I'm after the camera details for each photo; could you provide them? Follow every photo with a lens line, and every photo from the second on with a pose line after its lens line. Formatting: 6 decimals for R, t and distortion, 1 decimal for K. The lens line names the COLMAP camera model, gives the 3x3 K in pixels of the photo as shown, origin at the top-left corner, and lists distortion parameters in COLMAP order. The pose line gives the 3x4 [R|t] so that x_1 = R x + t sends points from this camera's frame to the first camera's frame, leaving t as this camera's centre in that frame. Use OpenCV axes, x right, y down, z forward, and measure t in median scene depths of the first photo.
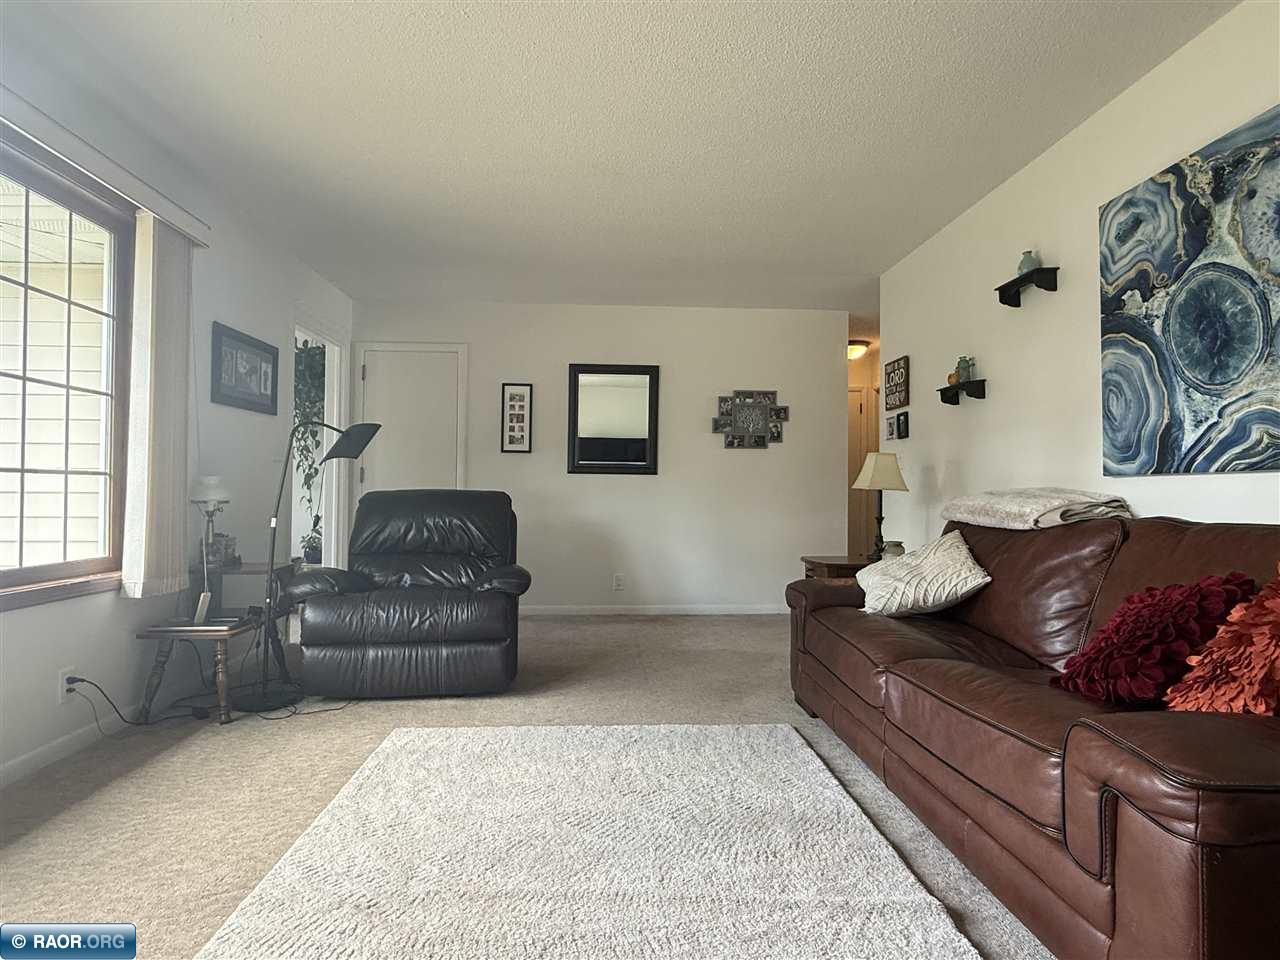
lens RADIAL K [[713.8, 0, 637.0], [0, 713.8, 480.5], [0, 0, 1]] dist [-0.006116, -0.001614]
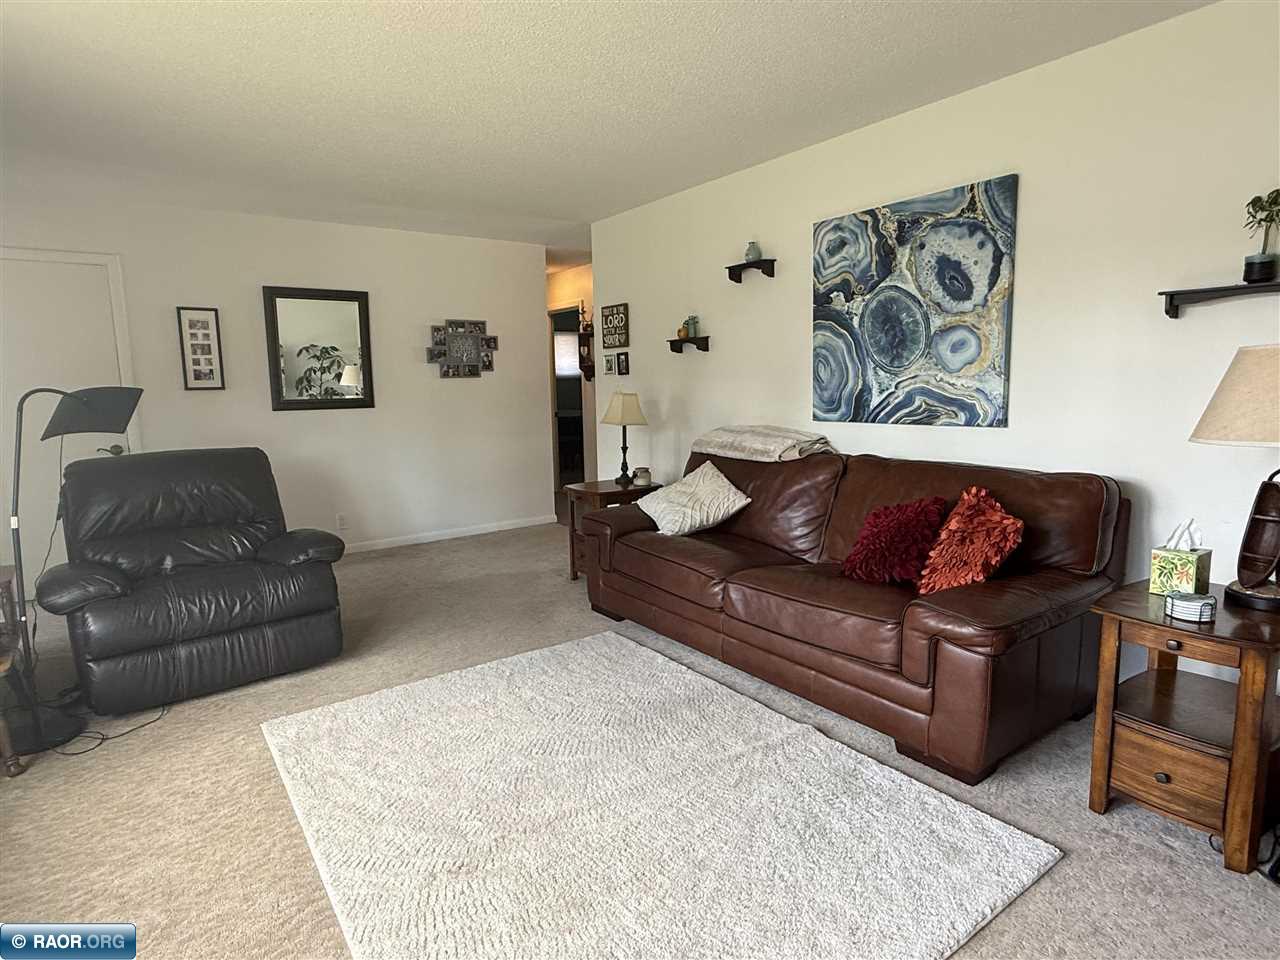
lens RADIAL K [[713.8, 0, 637.0], [0, 713.8, 480.5], [0, 0, 1]] dist [-0.006116, -0.001614]
pose [[0.844224, -0.098803, 0.526805, -0.457007], [0.018557, 0.987662, 0.155498, -0.130182], [-0.535669, -0.121499, 0.835642, -0.026942]]
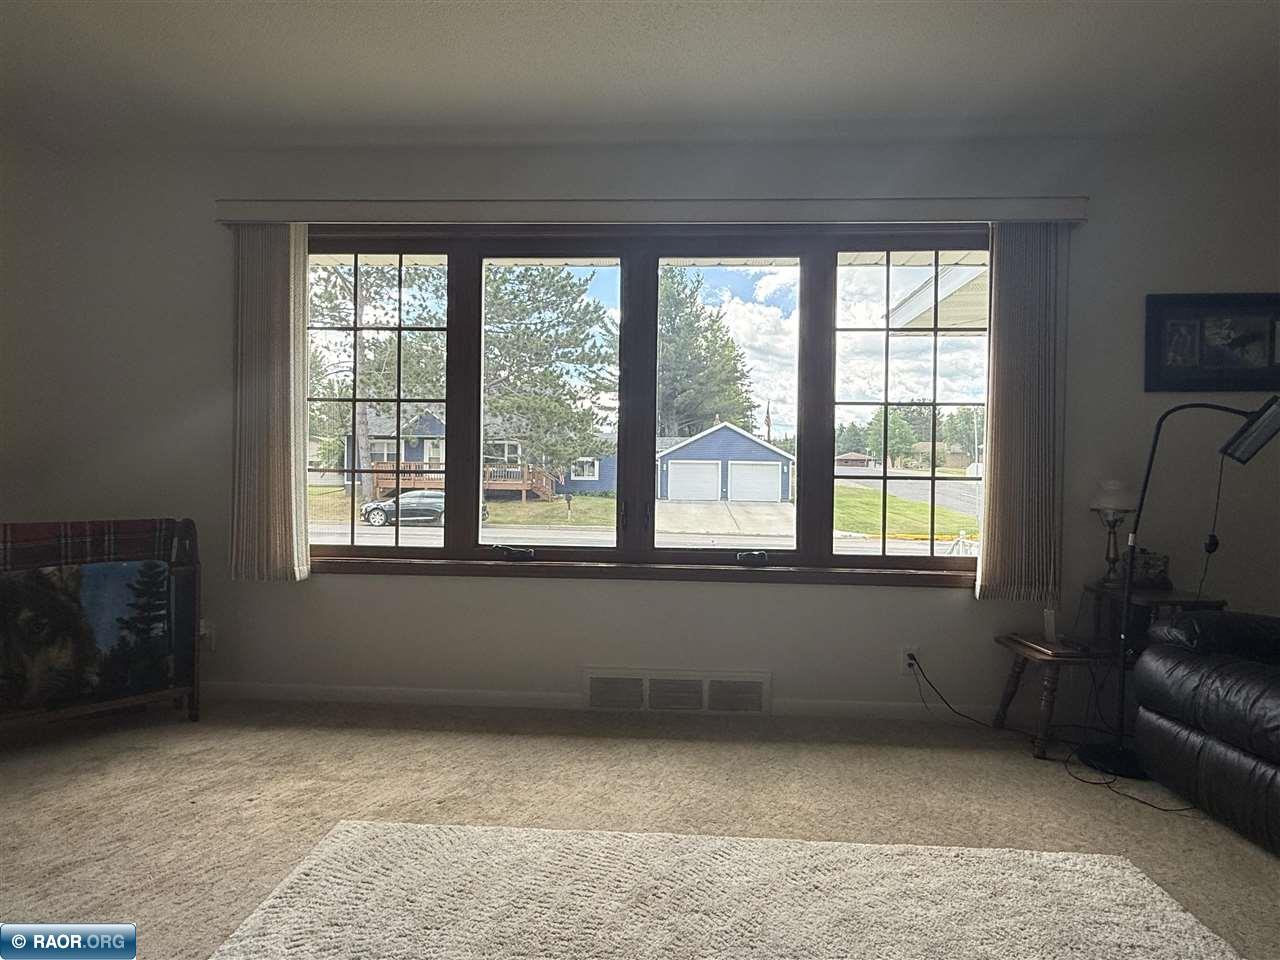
lens RADIAL K [[713.2, 0, 641.7], [0, 713.2, 483.6], [0, 0, 1]] dist [0.000440, 0.000244]
pose [[-0.111591, -0.002921, -0.993750, 0.451817], [0.001052, 0.999995, -0.003058, 0.000107], [0.993754, -0.001387, -0.111587, 0.747682]]
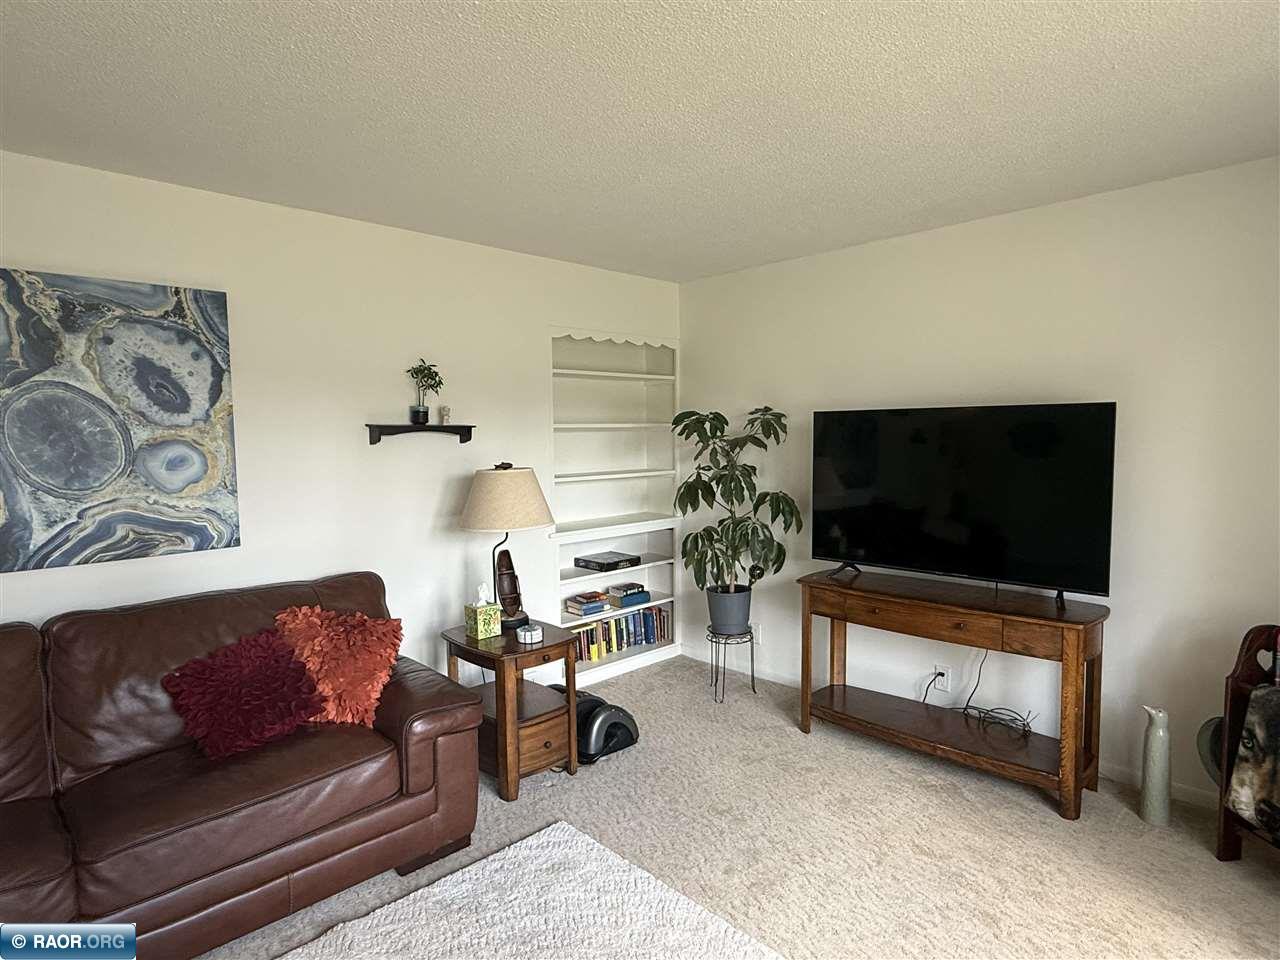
lens RADIAL K [[706.6, 0, 636.9], [0, 706.6, 484.0], [0, 0, 1]] dist [-0.002894, -0.001782]
pose [[-0.645338, -0.057168, 0.761755, -0.593395], [-0.006682, 0.997580, 0.069206, -0.209571], [-0.763868, 0.039571, -0.644158, 0.942749]]
